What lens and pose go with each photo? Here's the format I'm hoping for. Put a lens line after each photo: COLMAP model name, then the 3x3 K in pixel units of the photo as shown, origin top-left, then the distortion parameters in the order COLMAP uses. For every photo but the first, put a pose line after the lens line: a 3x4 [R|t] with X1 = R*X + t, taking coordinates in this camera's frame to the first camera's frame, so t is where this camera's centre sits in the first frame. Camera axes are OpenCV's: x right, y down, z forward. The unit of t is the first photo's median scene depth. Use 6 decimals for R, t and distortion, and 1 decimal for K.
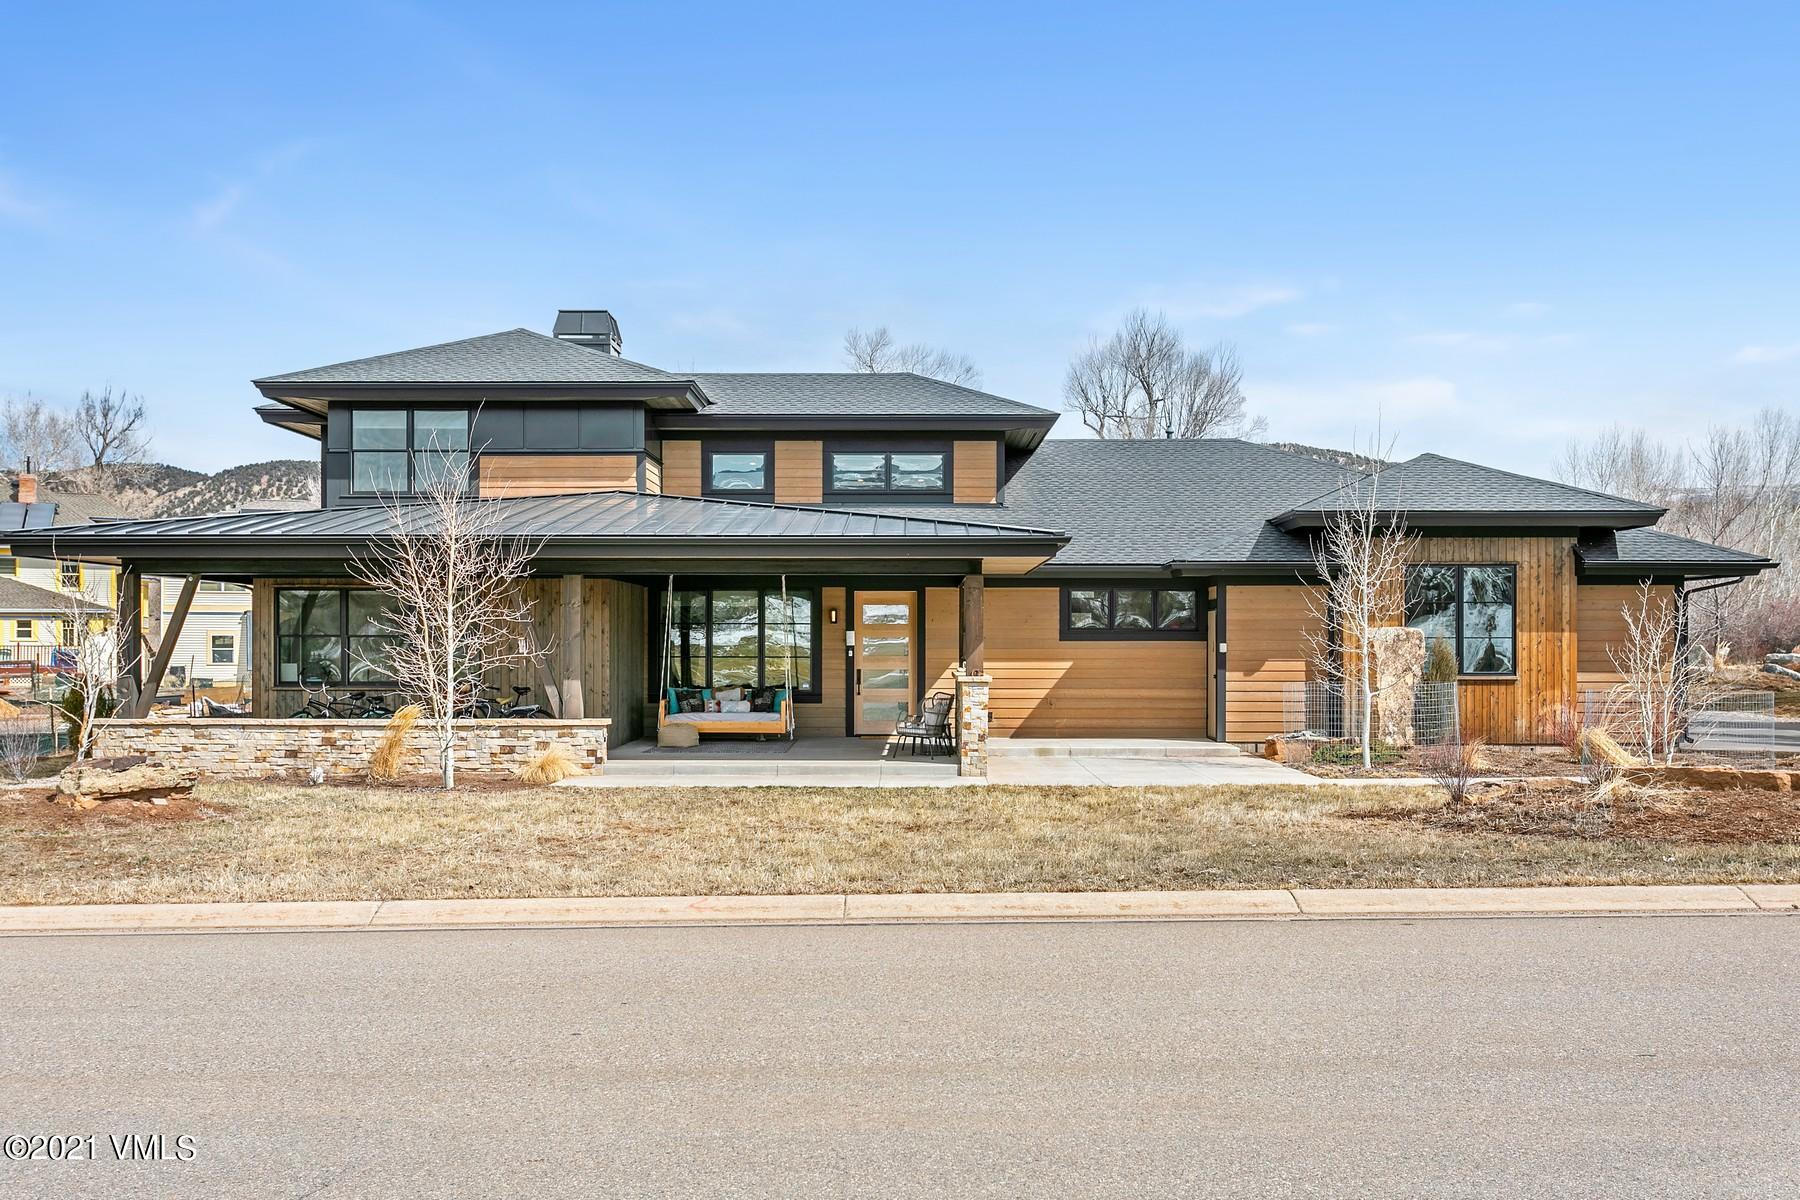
lens RADIAL K [[1712.3, 0, 900.0], [0, 1712.3, 600.0], [0, 0, 1]] dist [0.001055, -0.000751]
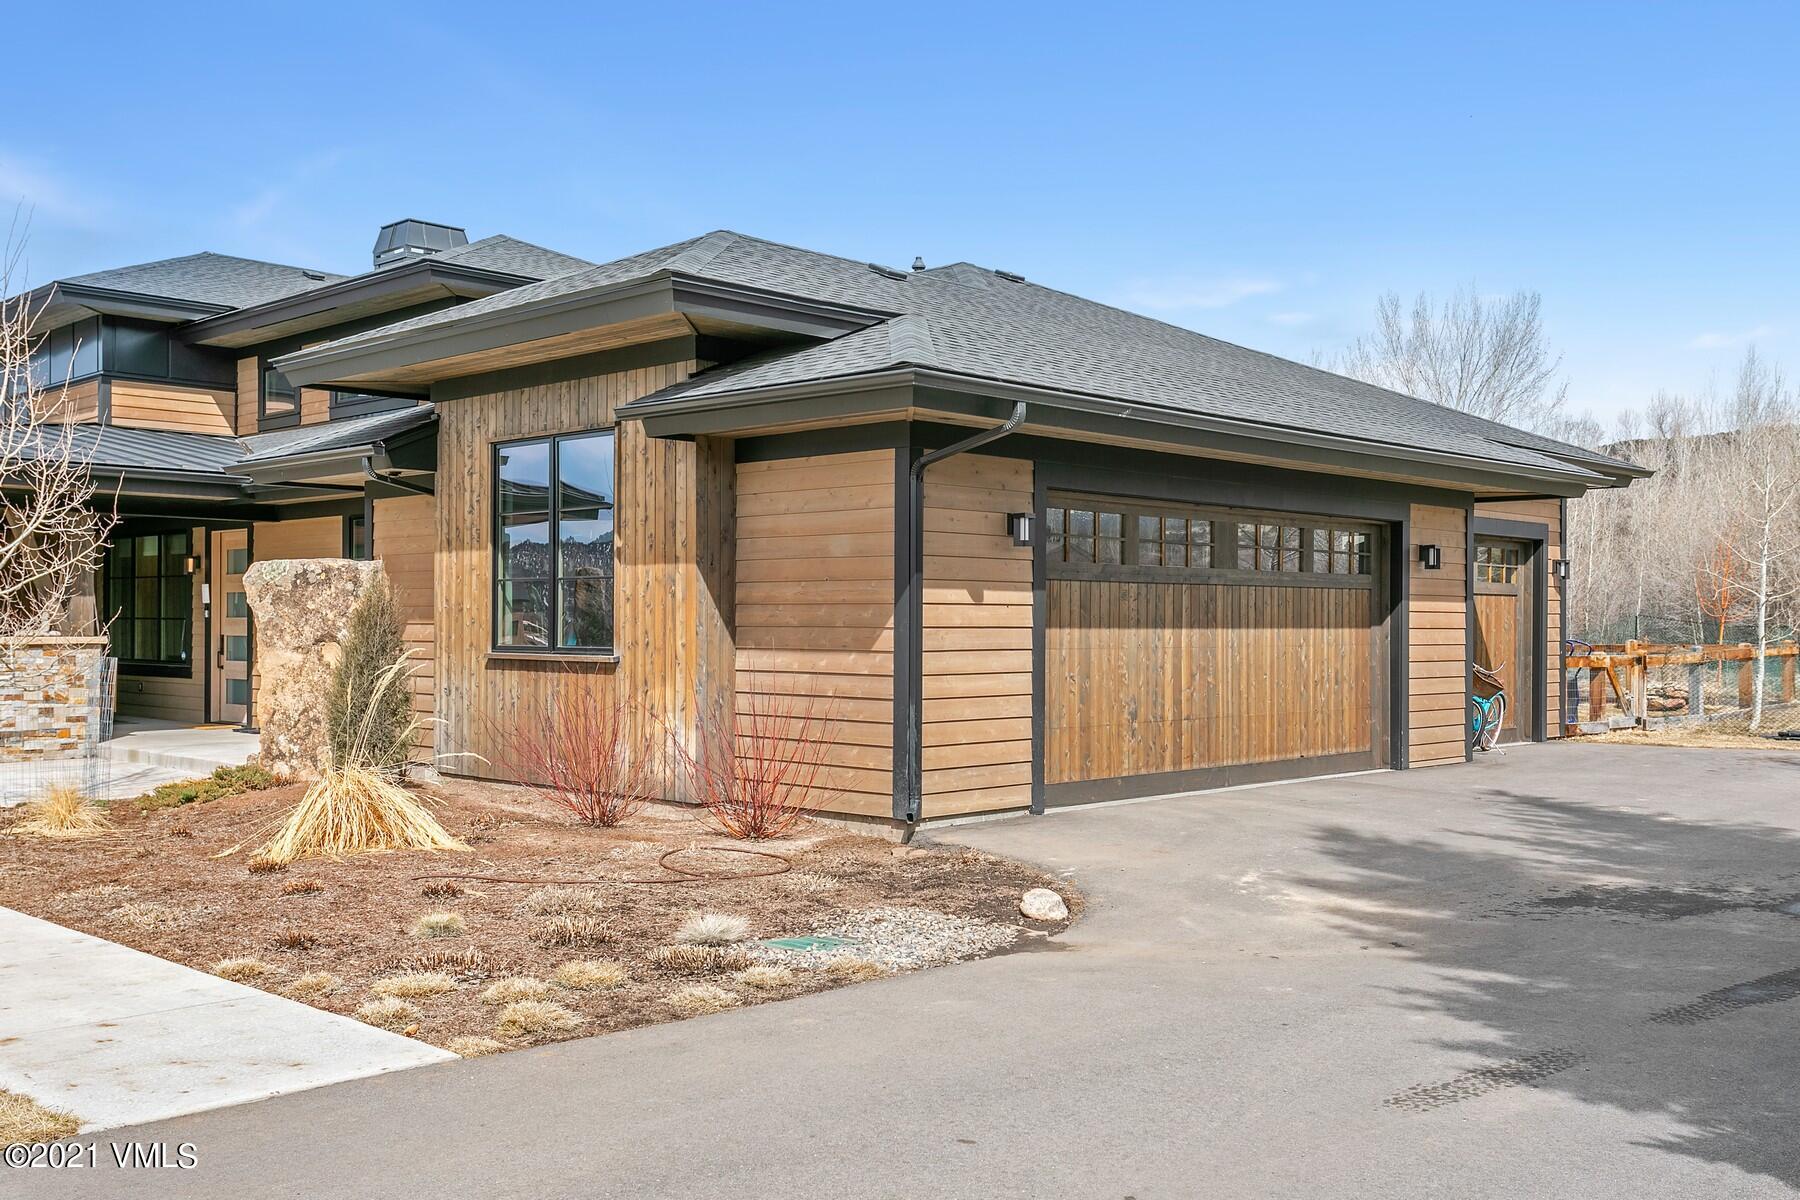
lens RADIAL K [[1712.3, 0, 900.0], [0, 1712.3, 600.0], [0, 0, 1]] dist [0.001055, -0.000751]
pose [[0.729072, -0.007008, -0.684401, 0.754162], [0.014906, 0.999873, 0.005640, 0.027061], [0.684274, -0.014313, 0.729084, 0.698439]]
